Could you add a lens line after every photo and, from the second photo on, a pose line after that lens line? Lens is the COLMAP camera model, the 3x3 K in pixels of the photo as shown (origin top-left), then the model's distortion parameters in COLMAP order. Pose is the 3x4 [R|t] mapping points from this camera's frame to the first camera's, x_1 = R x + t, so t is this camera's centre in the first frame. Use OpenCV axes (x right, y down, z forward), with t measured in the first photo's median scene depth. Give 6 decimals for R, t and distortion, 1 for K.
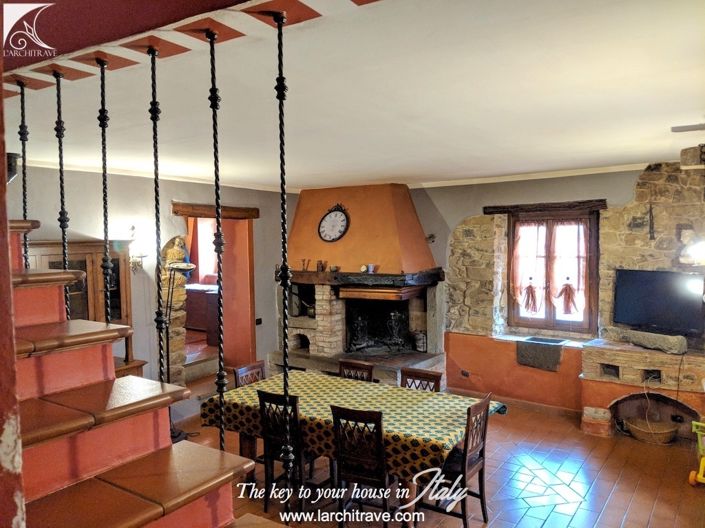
lens RADIAL K [[555.6, 0, 346.2], [0, 555.6, 256.5], [0, 0, 1]] dist [0.053318, -0.089054]
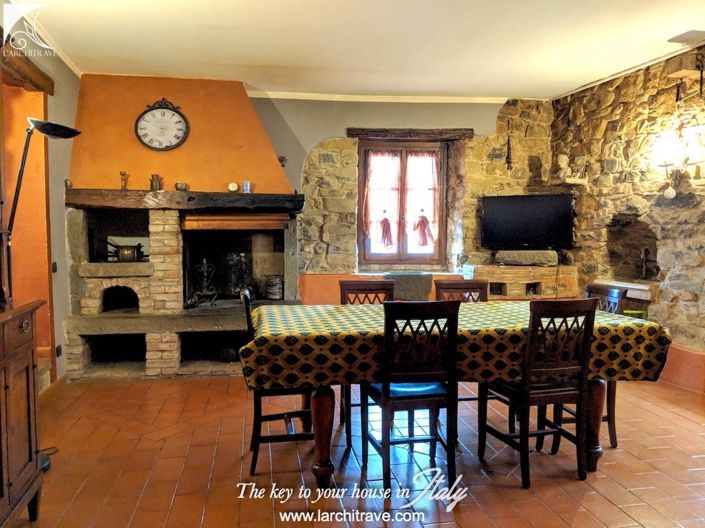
lens RADIAL K [[555.6, 0, 355.7], [0, 555.6, 268.6], [0, 0, 1]] dist [0.053318, -0.089054]
pose [[0.720279, -0.023574, 0.693283, -0.363426], [0.010446, 0.999678, 0.023140, 0.114042], [-0.693605, -0.009425, 0.720293, 0.354837]]
